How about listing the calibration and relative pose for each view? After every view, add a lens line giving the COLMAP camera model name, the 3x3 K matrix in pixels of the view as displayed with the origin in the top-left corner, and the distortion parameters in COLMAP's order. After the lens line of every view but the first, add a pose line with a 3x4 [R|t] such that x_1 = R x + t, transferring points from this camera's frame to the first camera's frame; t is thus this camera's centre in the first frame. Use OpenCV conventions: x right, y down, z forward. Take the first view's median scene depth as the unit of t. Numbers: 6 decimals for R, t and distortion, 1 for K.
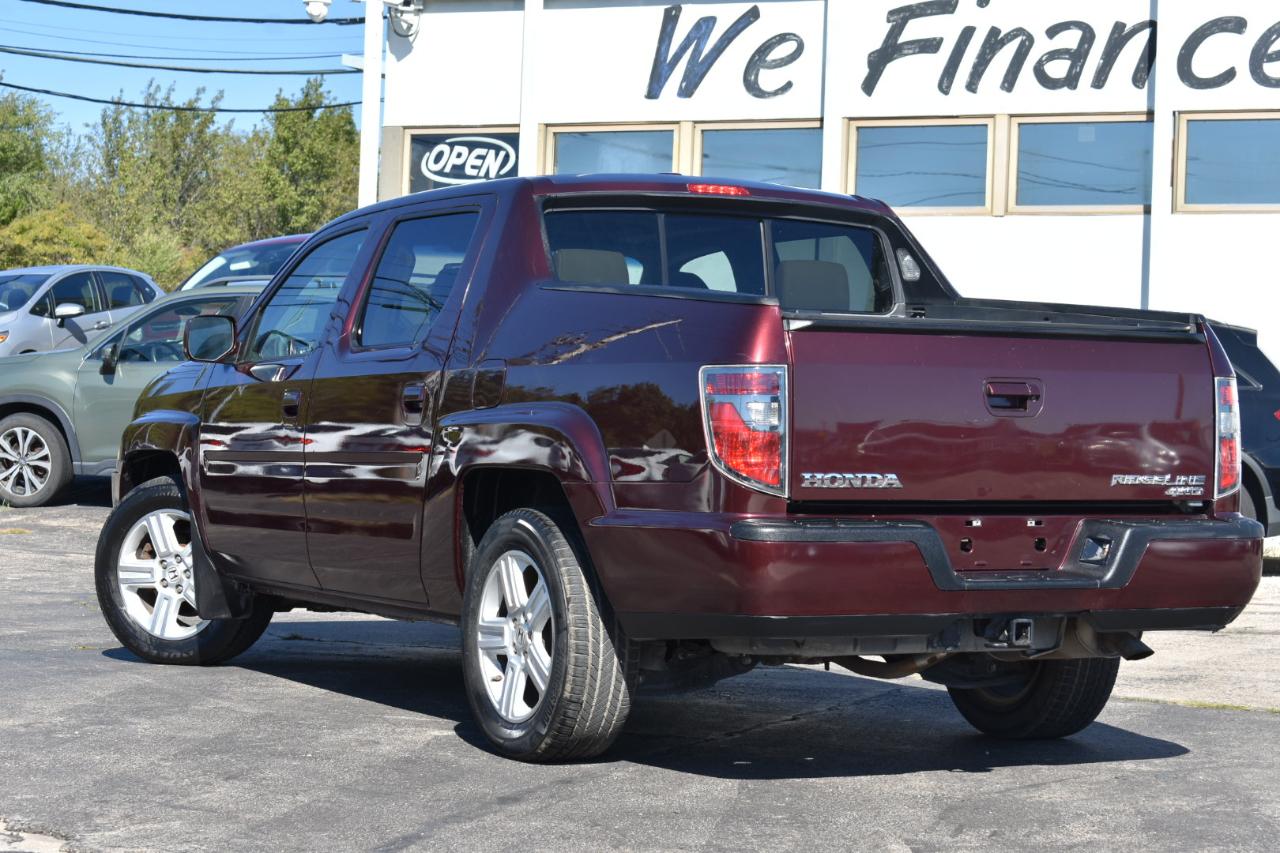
lens RADIAL K [[2980.7, 0, 639.4], [0, 2980.7, 323.4], [0, 0, 1]] dist [0.061652, 0.470152]
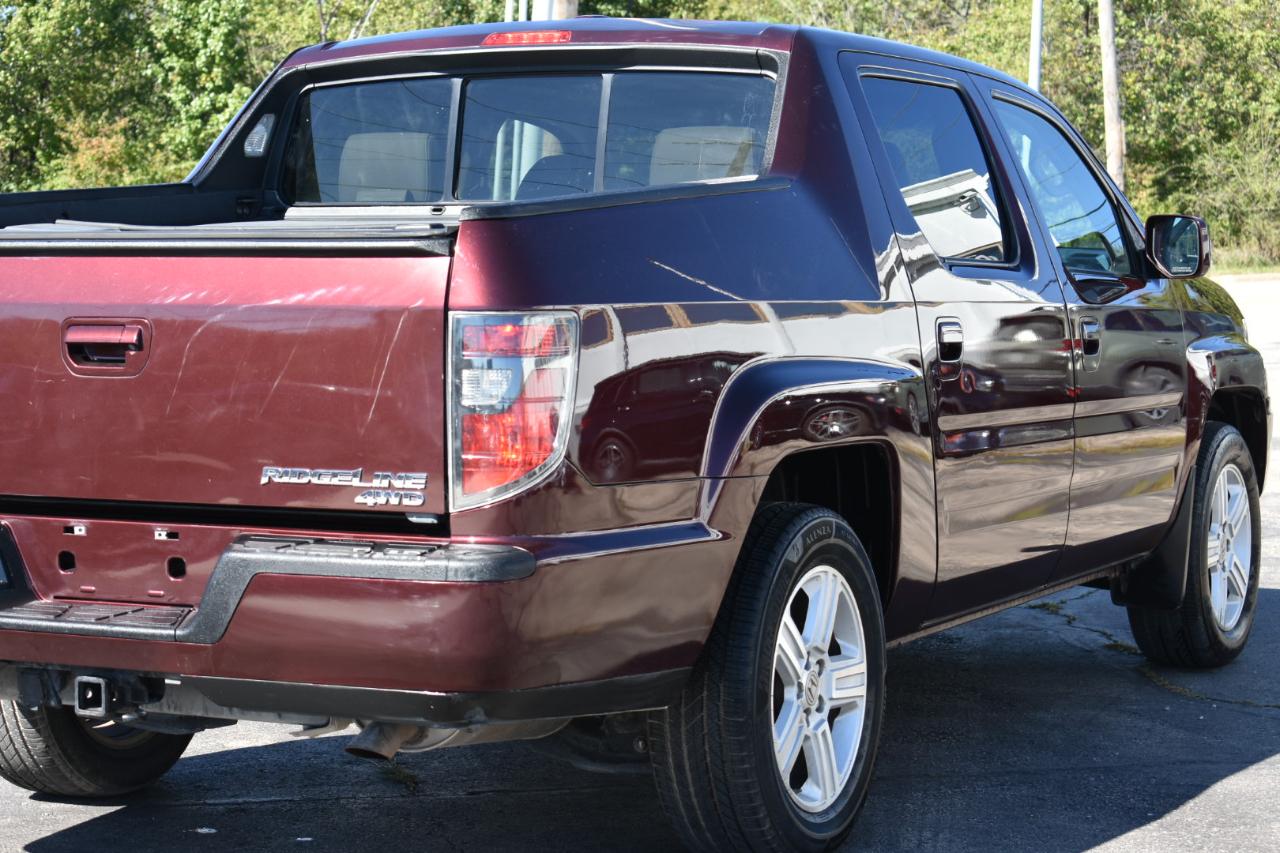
lens RADIAL K [[2948.8, 0, 640.0], [0, 2948.8, 426.5], [0, 0, 1]] dist [0.037364, -0.108793]
pose [[0.563046, 0.034145, -0.825720, 0.731539], [0.033063, 0.997415, 0.063790, 0.004467], [0.825764, -0.063218, 0.560462, 0.720061]]
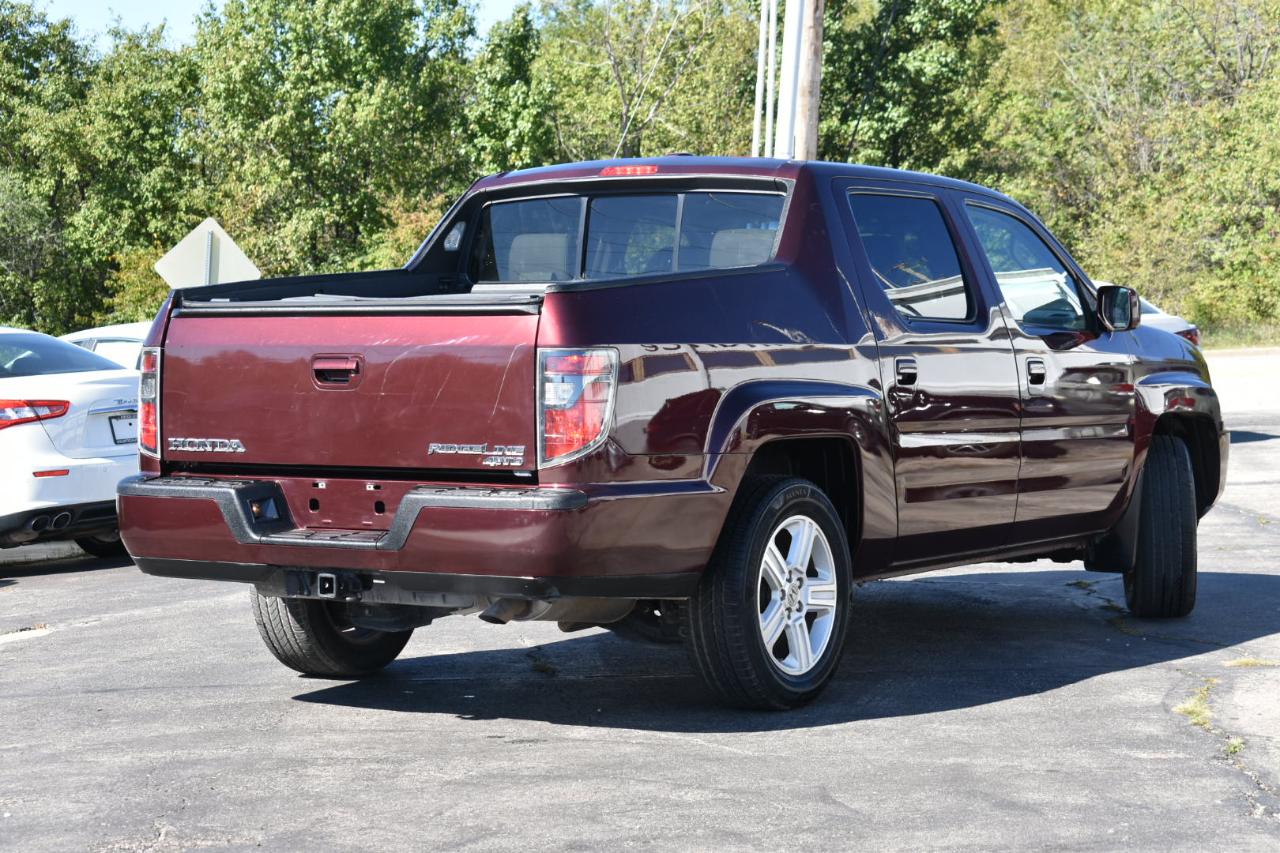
lens RADIAL K [[2980.7, 0, 639.4], [0, 2980.7, 323.4], [0, 0, 1]] dist [0.061652, 0.470152]
pose [[0.467968, -0.015872, -0.883603, 1.130415], [0.038473, 0.999257, 0.002426, 0.008795], [0.882908, -0.035130, 0.468231, 0.581152]]
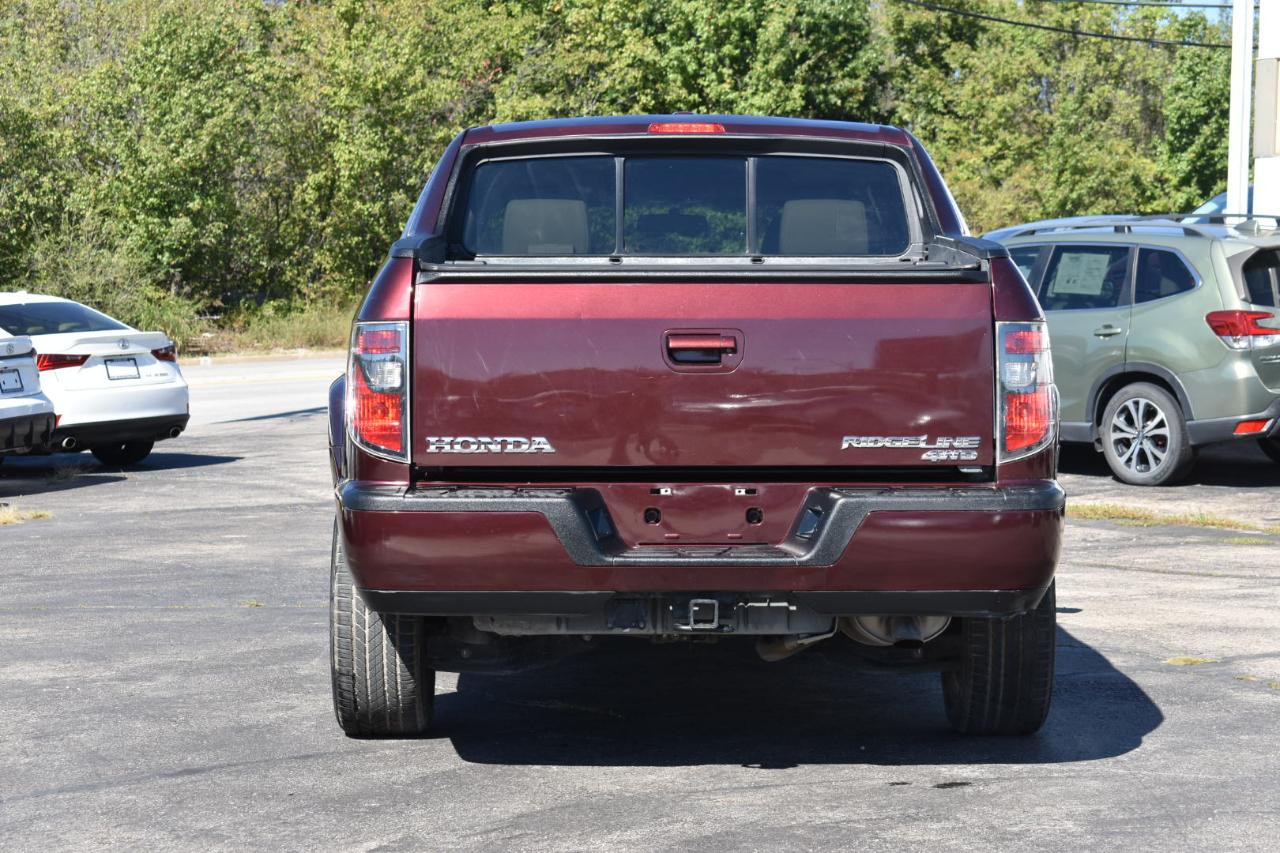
lens RADIAL K [[2980.7, 0, 639.4], [0, 2980.7, 323.4], [0, 0, 1]] dist [0.061652, 0.470152]
pose [[0.878311, -0.020202, -0.477664, 0.528885], [0.028143, 0.999559, 0.009472, 0.007593], [0.477262, -0.021762, 0.878492, 0.206529]]
